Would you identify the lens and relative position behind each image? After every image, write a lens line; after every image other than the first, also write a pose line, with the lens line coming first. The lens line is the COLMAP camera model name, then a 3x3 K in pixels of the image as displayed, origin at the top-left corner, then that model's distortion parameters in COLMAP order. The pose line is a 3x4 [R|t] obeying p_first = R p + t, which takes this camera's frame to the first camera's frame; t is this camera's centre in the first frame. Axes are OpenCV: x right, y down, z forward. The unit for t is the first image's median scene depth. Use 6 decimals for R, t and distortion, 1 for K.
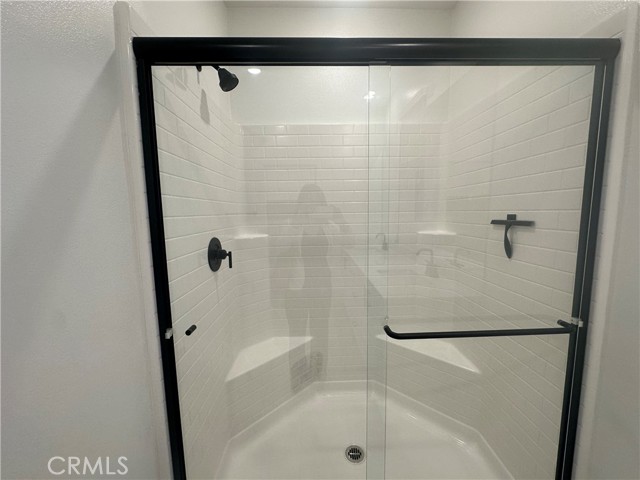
lens RADIAL K [[256.4, 0, 319.9], [0, 256.4, 239.4], [0, 0, 1]] dist [0.001597, 0.000784]
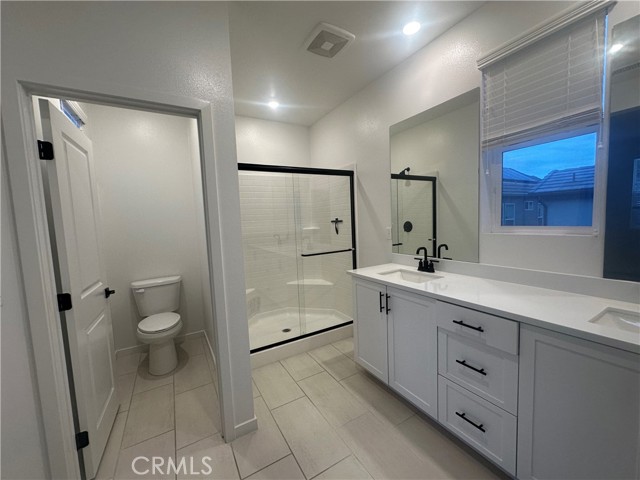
lens RADIAL K [[256.4, 0, 322.4], [0, 256.4, 241.3], [0, 0, 1]] dist [0.001597, 0.000784]
pose [[0.871817, -0.068029, 0.485084, -0.542174], [0.083137, 0.996491, -0.009670, 0.120115], [-0.482724, 0.048759, 0.874414, -0.972512]]
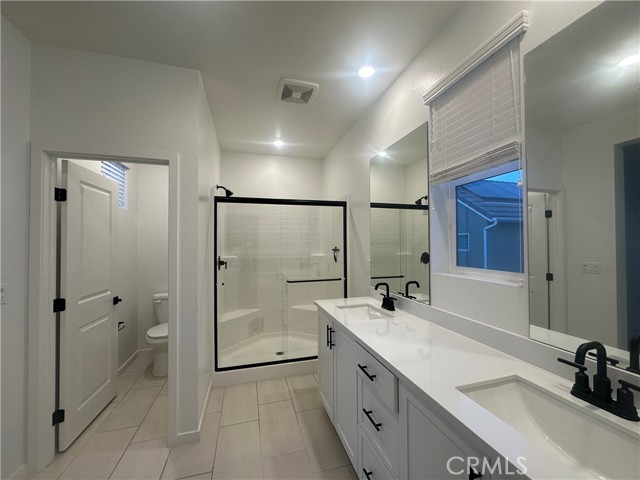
lens RADIAL K [[256.4, 0, 322.1], [0, 256.4, 241.9], [0, 0, 1]] dist [0.001597, 0.000784]
pose [[0.966254, 0.007978, 0.257467, -0.083319], [0.020997, 0.993755, -0.109594, 0.112974], [-0.256733, 0.111302, 0.960052, -1.217650]]
